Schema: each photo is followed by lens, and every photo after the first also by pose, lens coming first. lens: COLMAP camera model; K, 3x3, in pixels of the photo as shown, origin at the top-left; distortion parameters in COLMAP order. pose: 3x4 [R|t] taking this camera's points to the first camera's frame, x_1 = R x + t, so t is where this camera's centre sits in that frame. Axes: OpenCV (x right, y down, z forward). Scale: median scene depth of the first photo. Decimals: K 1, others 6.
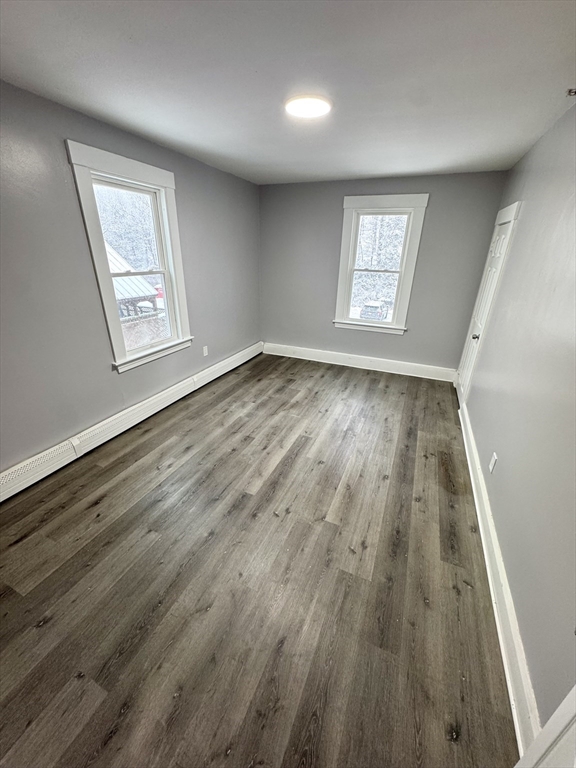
lens RADIAL K [[304.2, 0, 293.7], [0, 304.2, 381.0], [0, 0, 1]] dist [-0.003793, 0.000393]
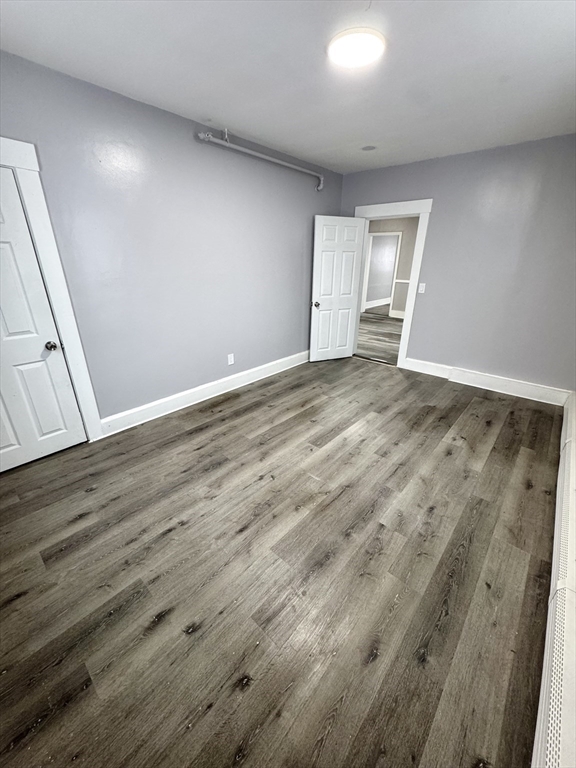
lens RADIAL K [[304.2, 0, 287.4], [0, 304.2, 383.1], [0, 0, 1]] dist [-0.003793, 0.000393]
pose [[-0.942991, -0.161027, 0.291272, -0.106232], [0.097712, 0.702651, 0.704794, -0.535181], [-0.318153, 0.693075, -0.646859, 1.389169]]
